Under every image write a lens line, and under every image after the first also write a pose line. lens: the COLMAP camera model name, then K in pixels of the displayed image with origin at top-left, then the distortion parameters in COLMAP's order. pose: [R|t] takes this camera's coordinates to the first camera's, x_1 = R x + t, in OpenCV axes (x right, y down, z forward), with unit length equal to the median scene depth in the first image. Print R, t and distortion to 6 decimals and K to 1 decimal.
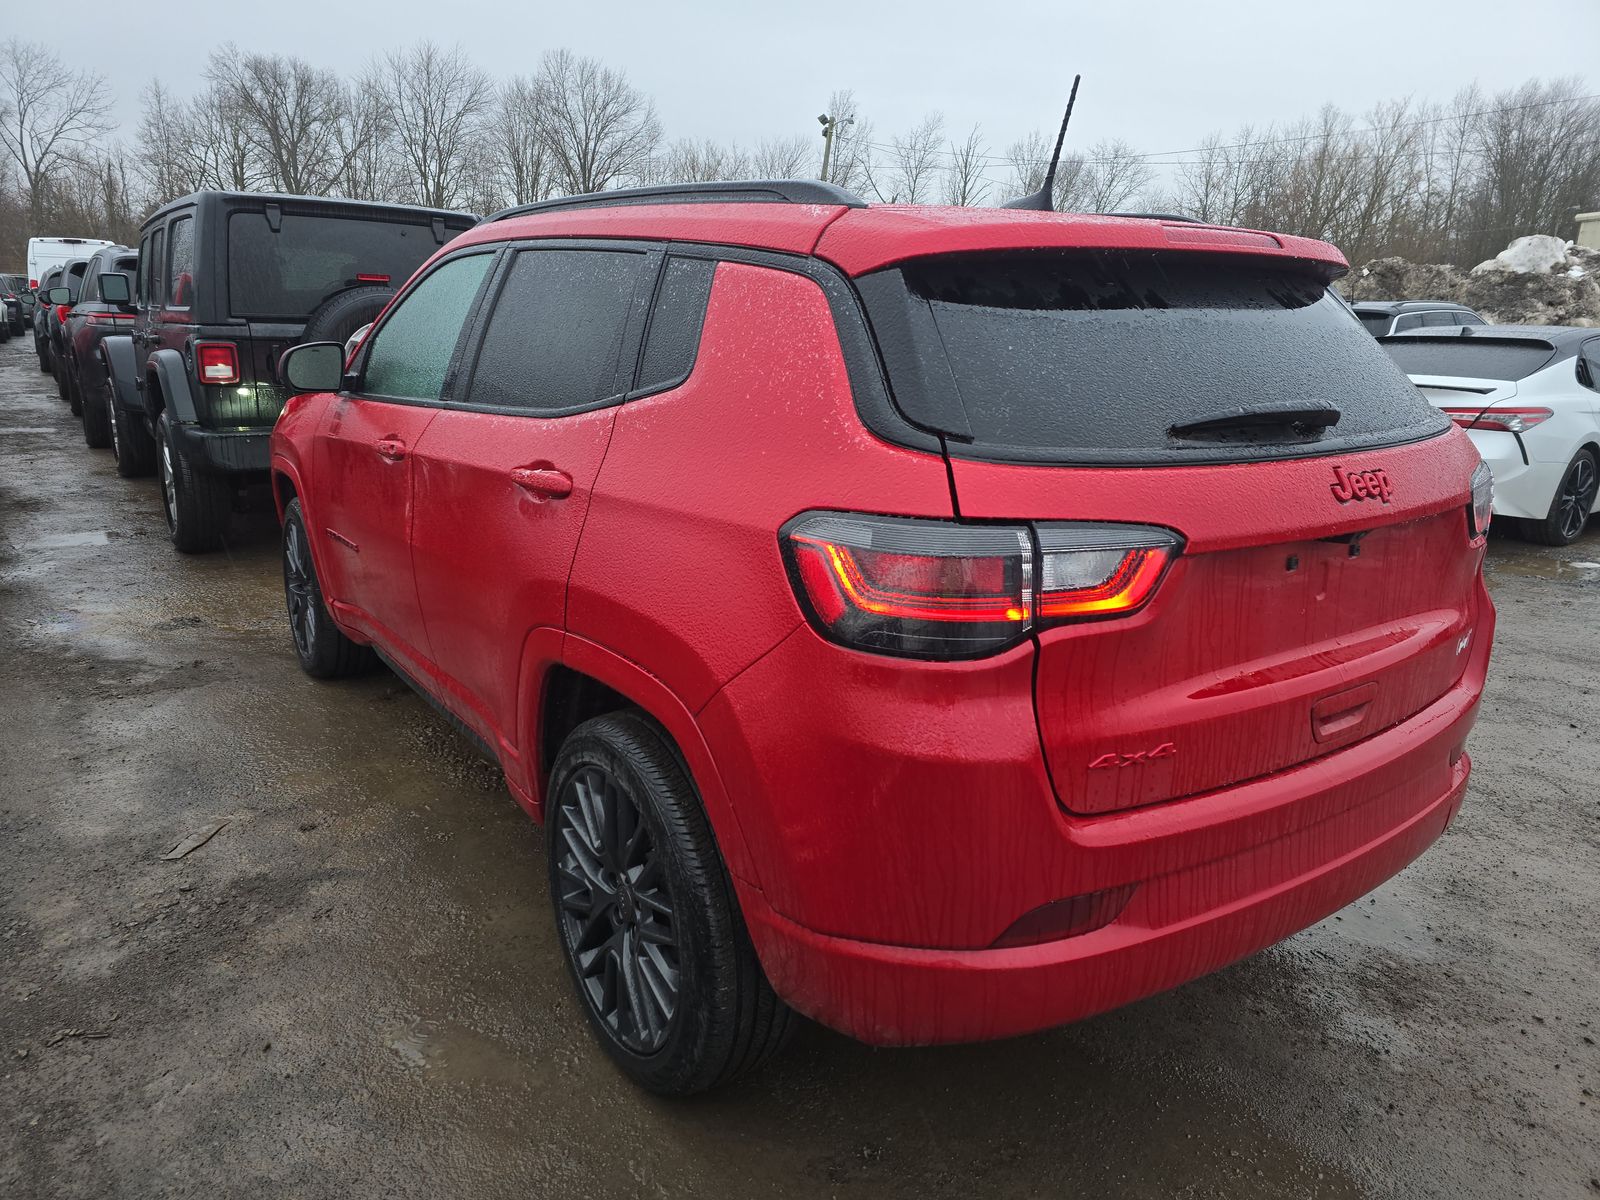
lens RADIAL K [[1131.2, 0, 804.4], [0, 1131.2, 601.5], [0, 0, 1]] dist [0.057614, -0.055221]
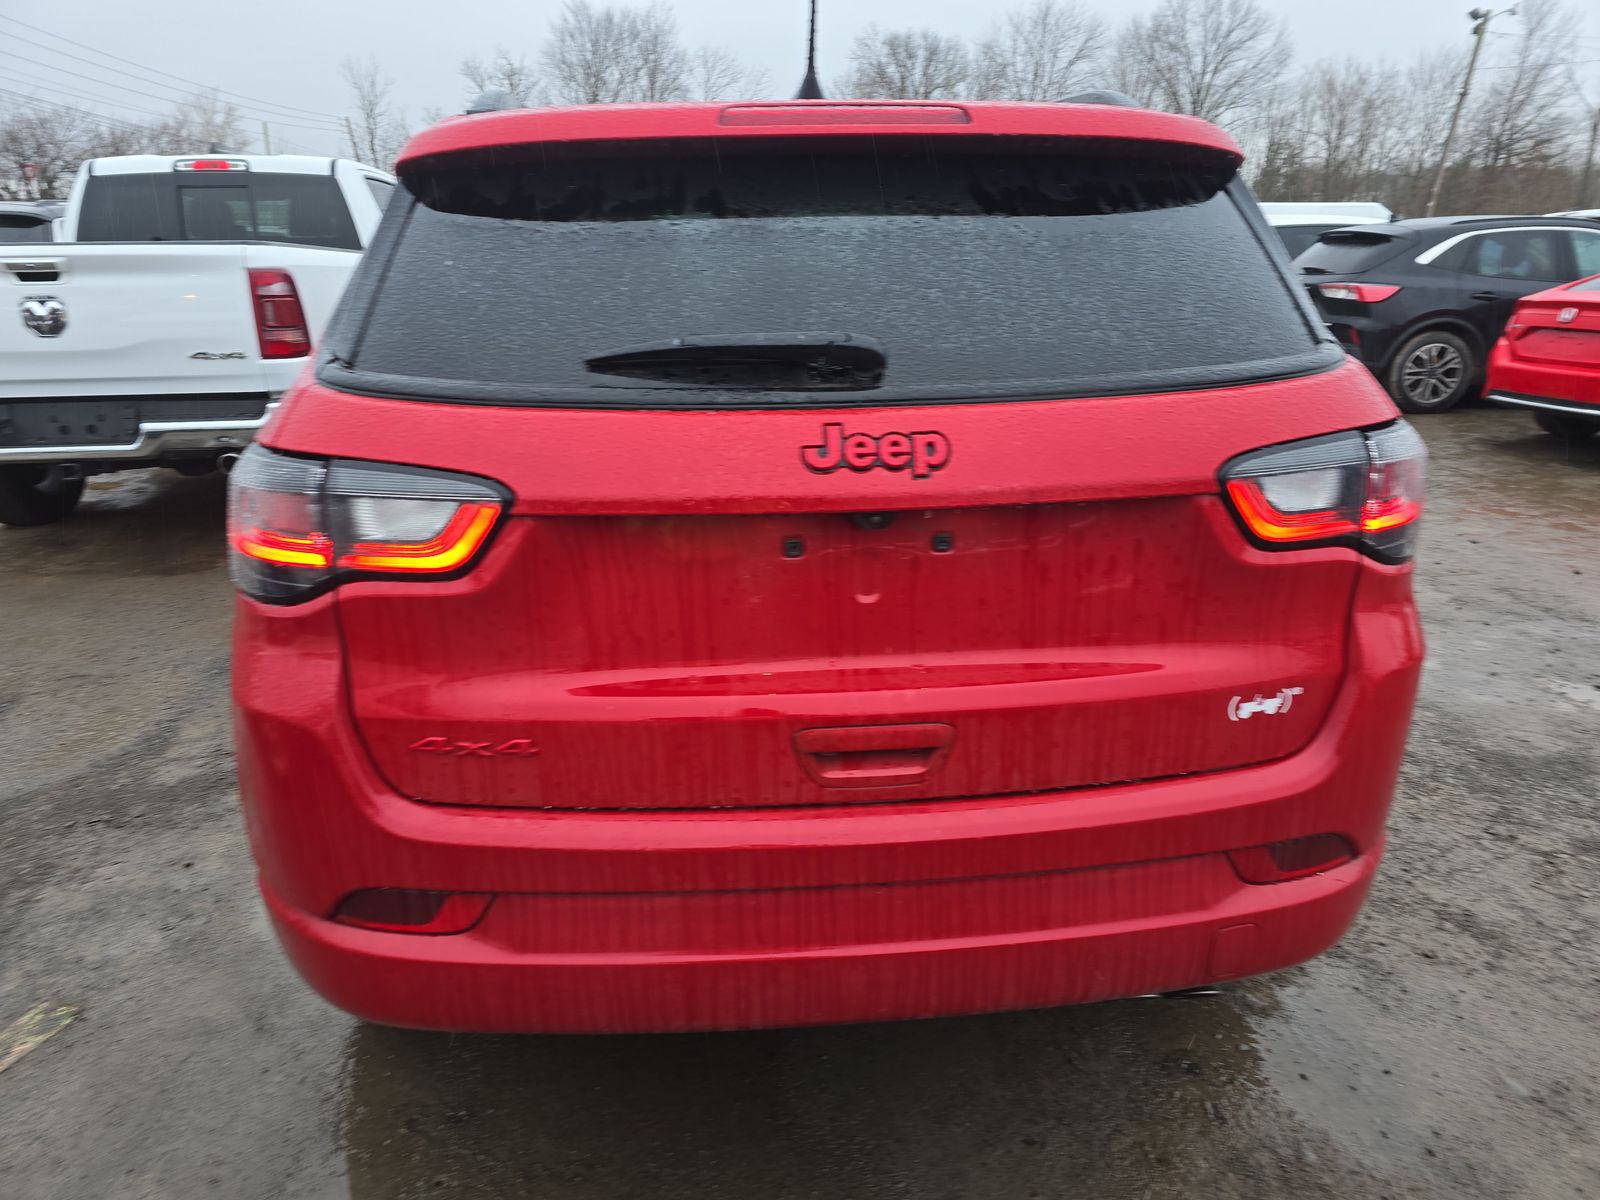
lens RADIAL K [[1131.2, 0, 804.4], [0, 1131.2, 601.5], [0, 0, 1]] dist [0.057614, -0.055221]
pose [[0.849042, 0.122826, -0.513850, 0.073092], [-0.103674, 0.992425, 0.065918, -0.004280], [0.518054, -0.002694, 0.855344, 0.031344]]
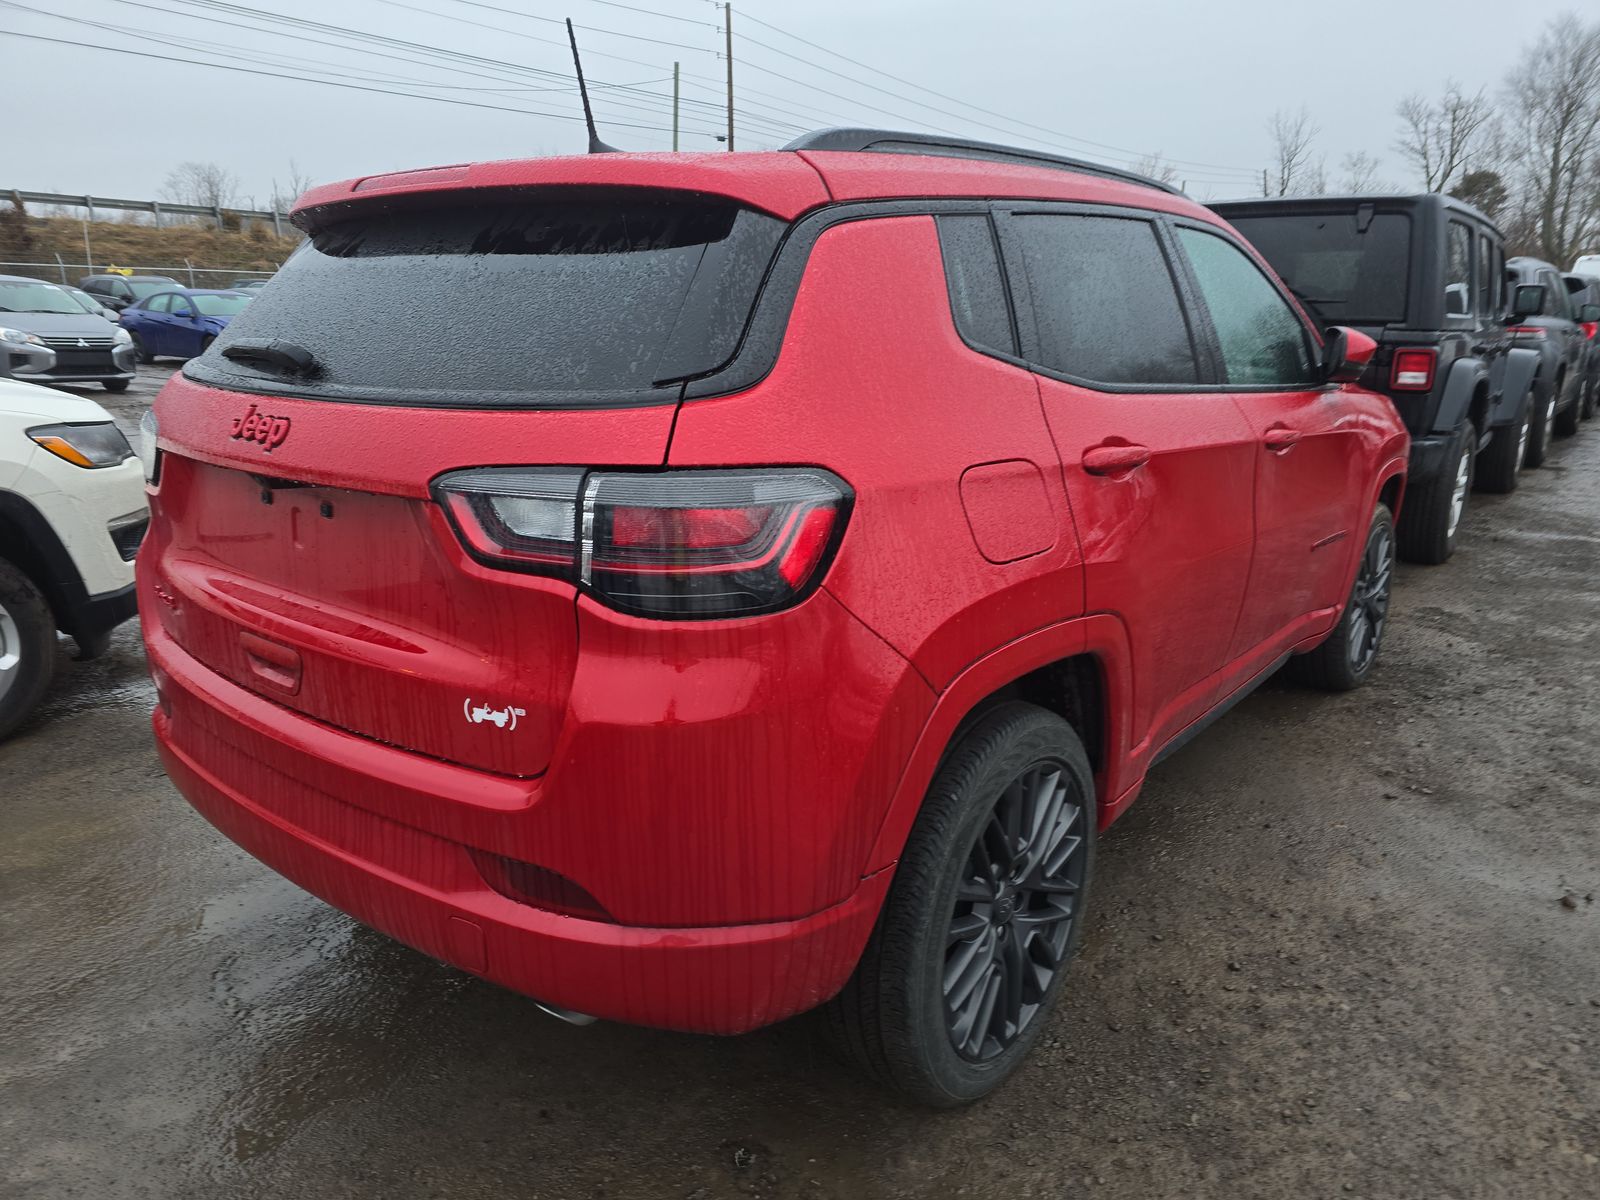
lens RADIAL K [[1131.2, 0, 804.4], [0, 1131.2, 601.5], [0, 0, 1]] dist [0.057614, -0.055221]
pose [[0.224100, 0.219916, -0.949429, 0.132763], [-0.241121, 0.956431, 0.164624, -0.019745], [0.944267, 0.192036, 0.267362, 0.103594]]
